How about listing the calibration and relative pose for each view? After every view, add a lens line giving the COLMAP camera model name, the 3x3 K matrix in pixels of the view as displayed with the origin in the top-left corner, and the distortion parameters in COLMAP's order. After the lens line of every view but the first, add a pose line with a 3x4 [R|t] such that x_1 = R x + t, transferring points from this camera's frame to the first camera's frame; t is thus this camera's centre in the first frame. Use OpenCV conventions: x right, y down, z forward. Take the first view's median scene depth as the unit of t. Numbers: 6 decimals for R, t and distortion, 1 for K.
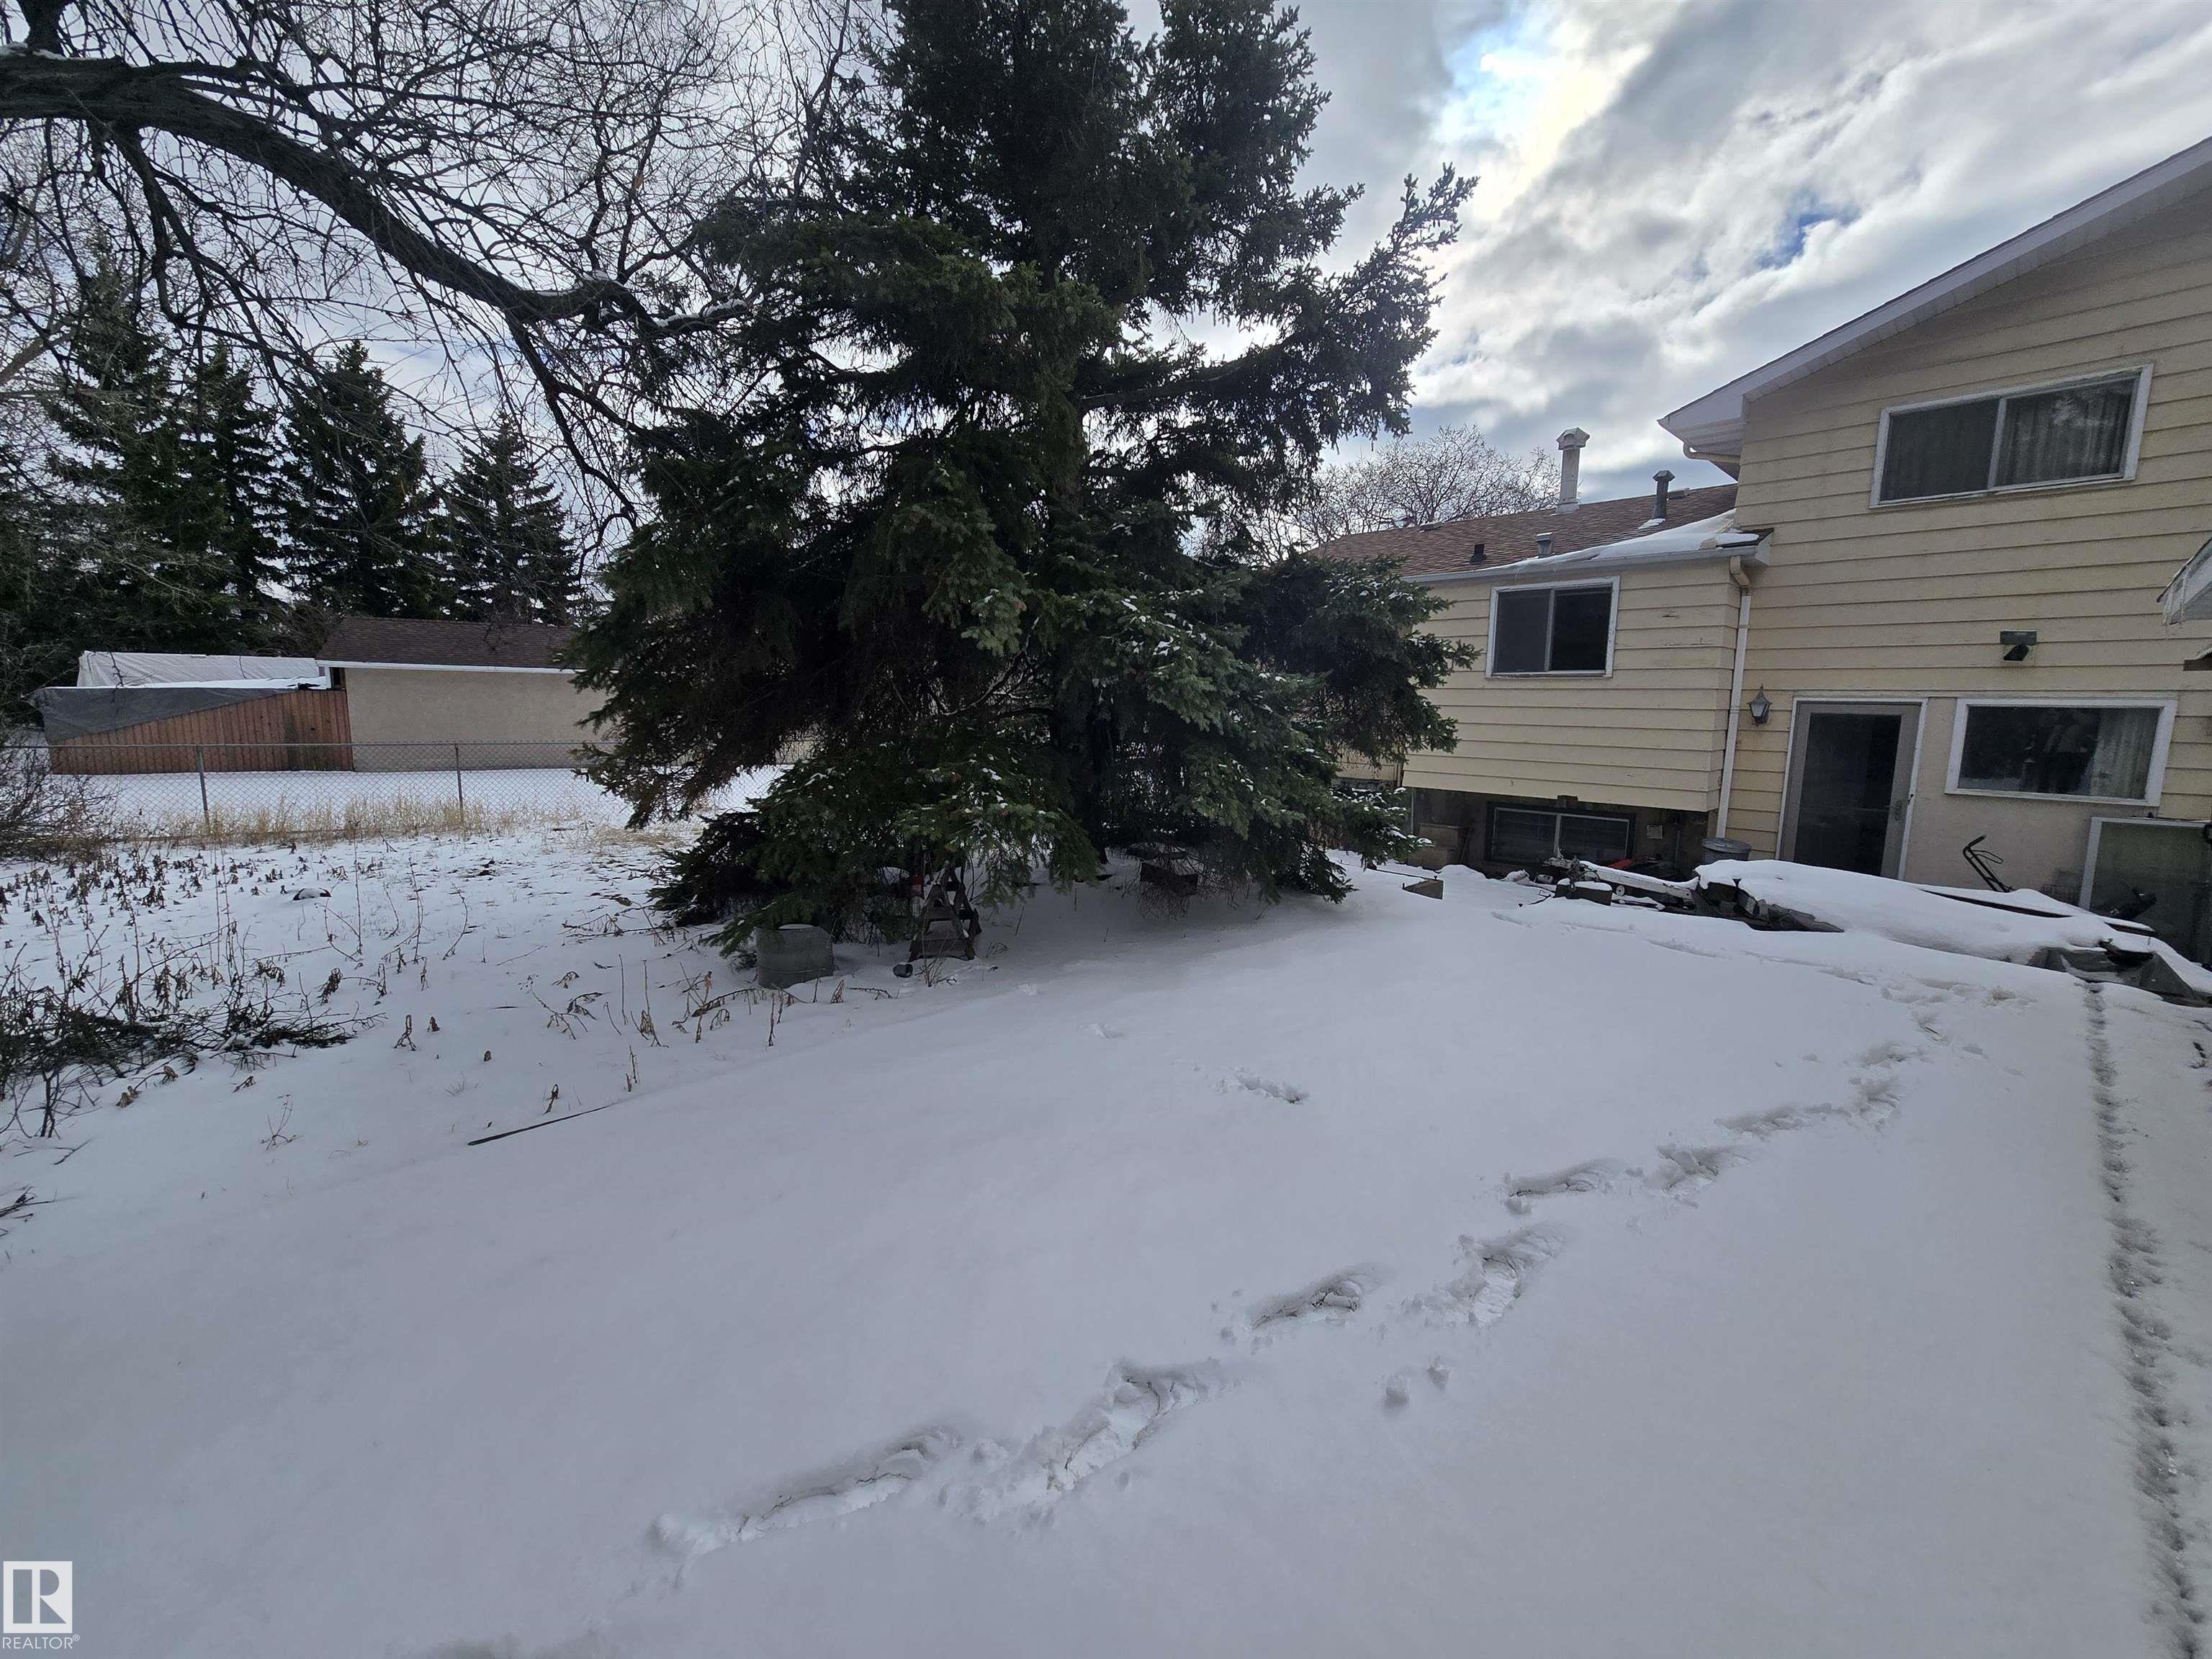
lens RADIAL K [[900.1, 0, 1106.6], [0, 900.1, 826.2], [0, 0, 1]] dist [-0.007699, 0.000472]
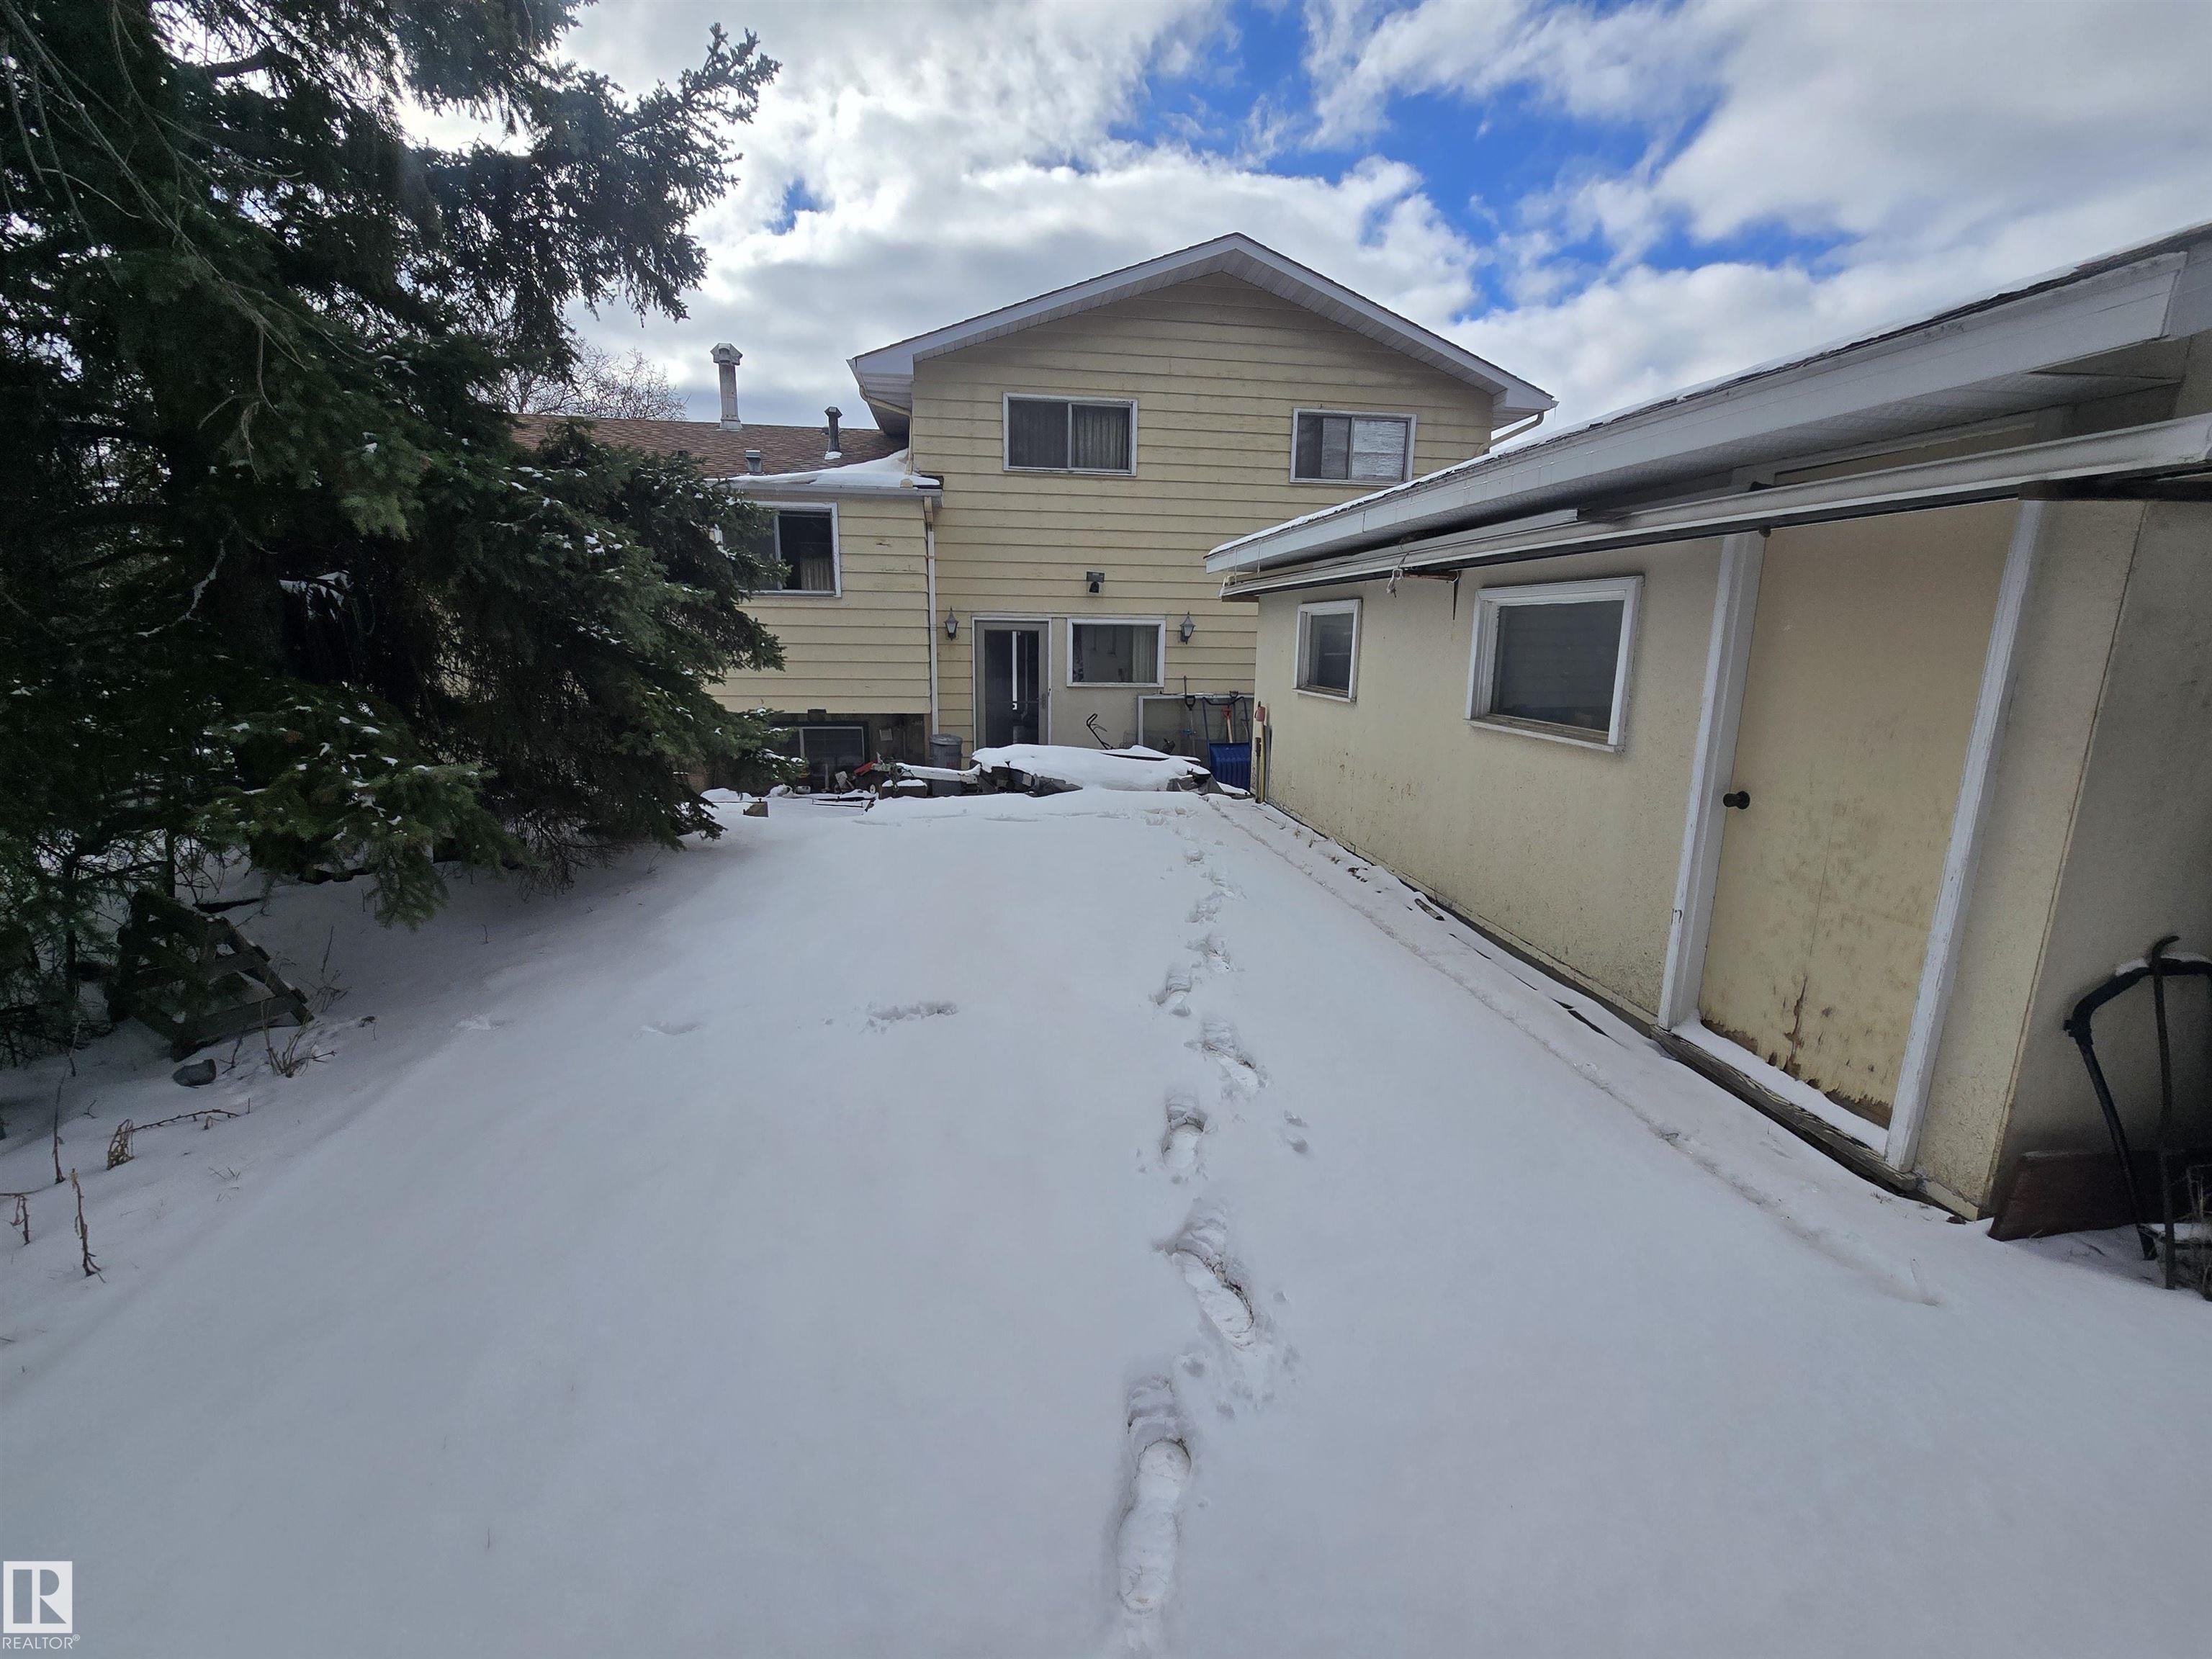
lens RADIAL K [[900.1, 0, 1106.6], [0, 900.1, 826.2], [0, 0, 1]] dist [-0.007699, 0.000472]
pose [[0.580463, -0.175898, 0.795061, -0.224384], [0.107284, 0.984399, 0.139460, -0.012427], [-0.807188, 0.004346, 0.590278, 0.121122]]
